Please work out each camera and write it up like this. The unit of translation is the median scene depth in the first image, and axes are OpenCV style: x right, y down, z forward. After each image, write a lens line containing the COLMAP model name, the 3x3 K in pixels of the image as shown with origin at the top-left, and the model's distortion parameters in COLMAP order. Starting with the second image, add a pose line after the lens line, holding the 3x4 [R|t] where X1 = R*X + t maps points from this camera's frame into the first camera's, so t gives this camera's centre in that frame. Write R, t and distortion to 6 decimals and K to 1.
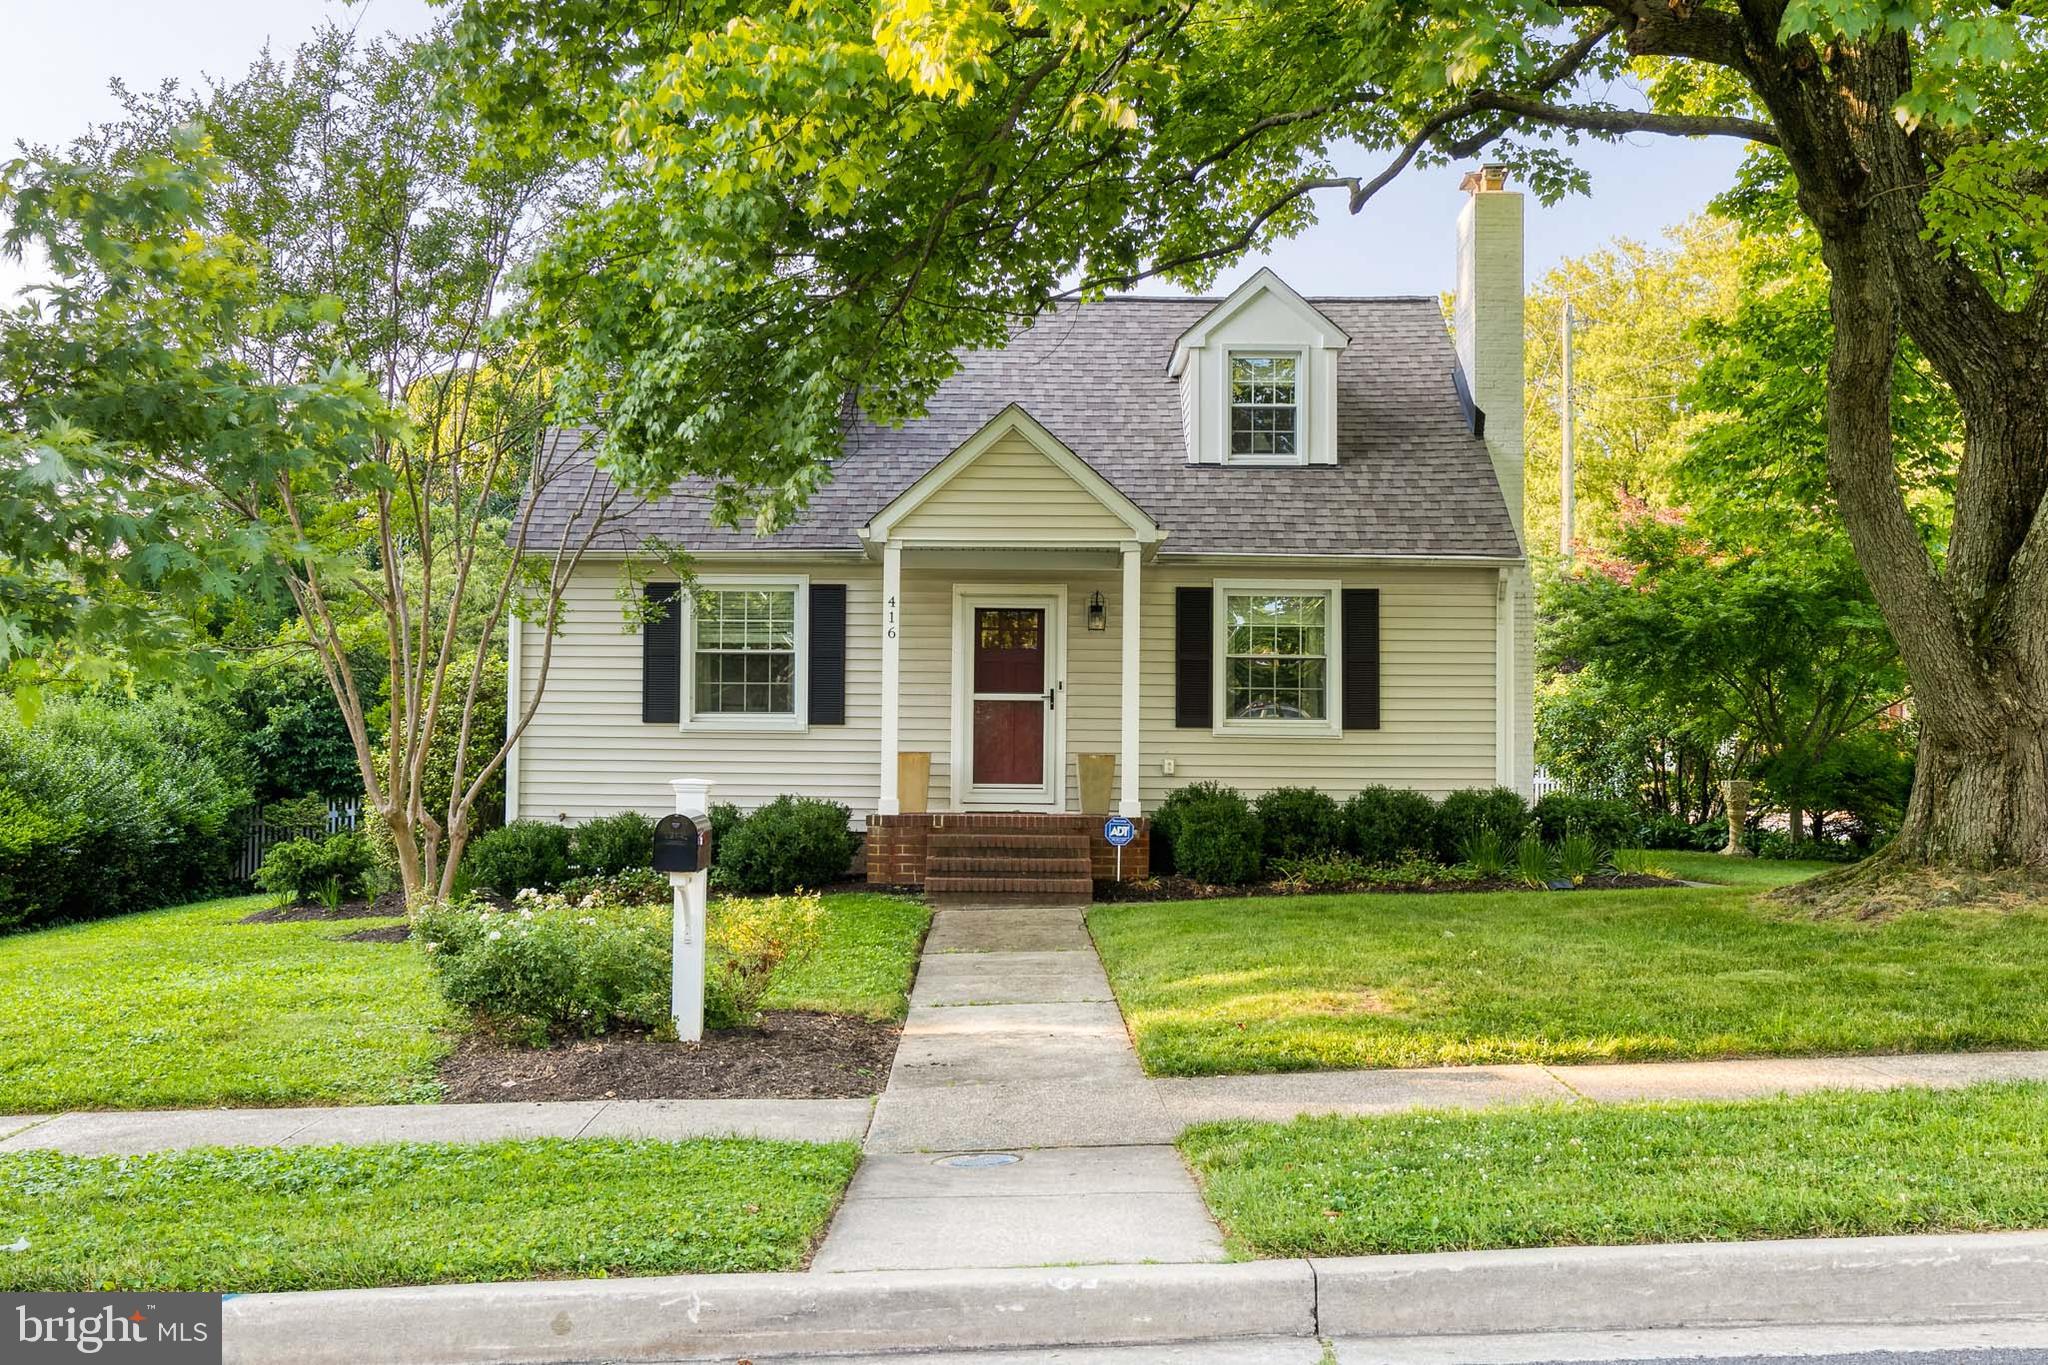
lens RADIAL K [[2062.8, 0, 945.4], [0, 2062.8, 731.4], [0, 0, 1]] dist [-0.001856, 0.006974]
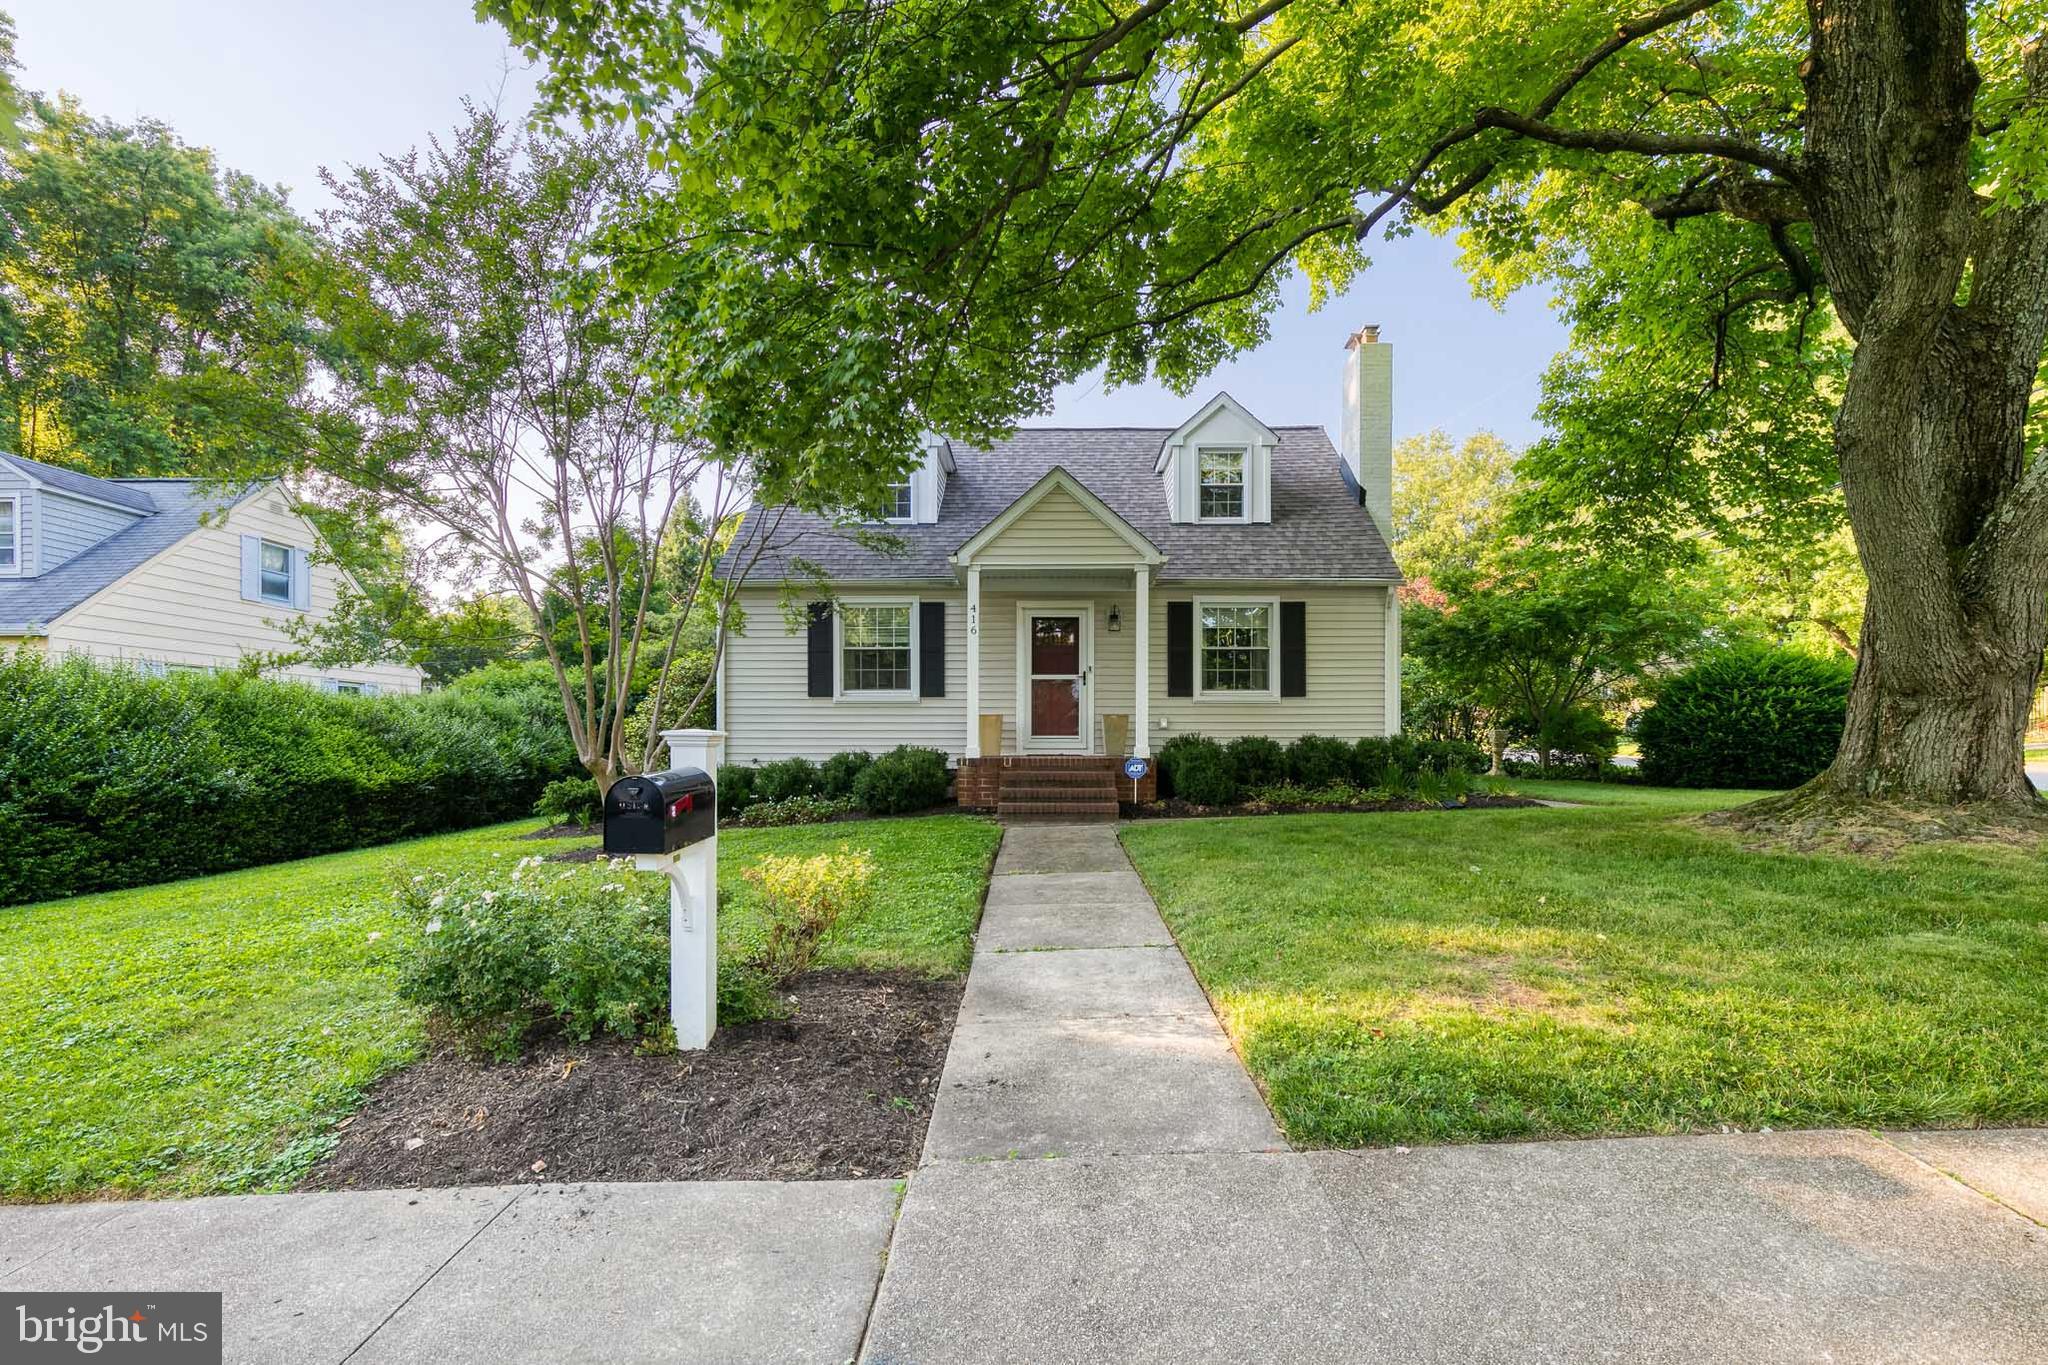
lens RADIAL K [[950.8, 0, 1016.5], [0, 950.8, 746.3], [0, 0, 1]] dist [0.002072, 0.000306]
pose [[0.999963, -0.008551, -0.000069, 0.002619], [0.008548, 0.999378, 0.034218, 0.009303], [-0.000223, -0.034218, 0.999414, 0.316292]]
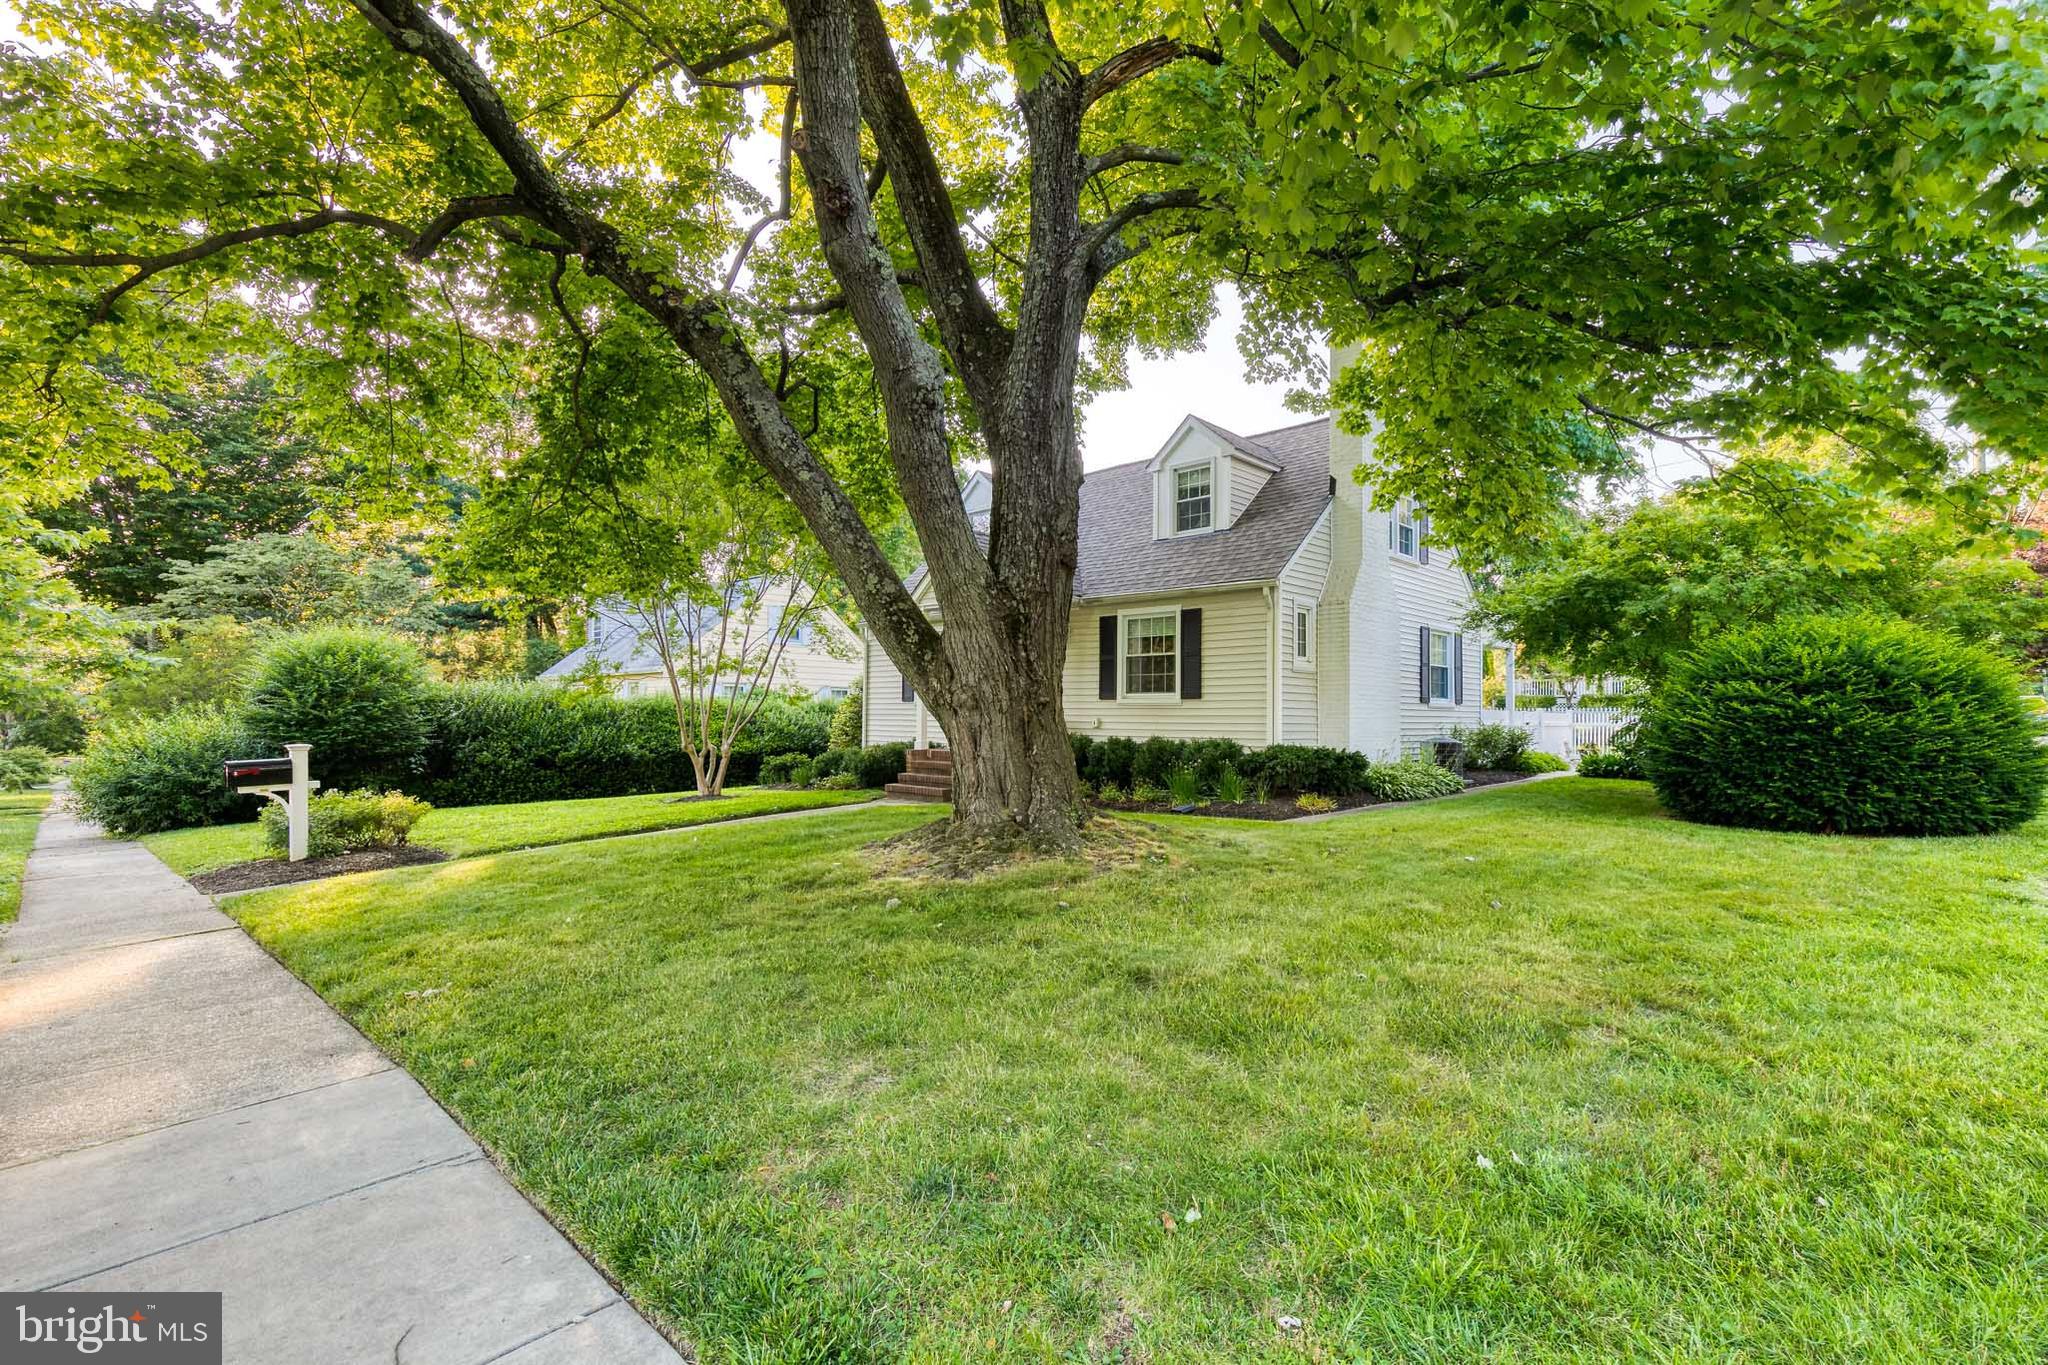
lens RADIAL K [[924.3, 0, 1046.8], [0, 924.3, 692.8], [0, 0, 1]] dist [0.002801, 0.000375]
pose [[0.739850, -0.020423, -0.672462, 0.590353], [0.020628, 0.999758, -0.007669, -0.002813], [0.672455, -0.008197, 0.740092, 0.408289]]
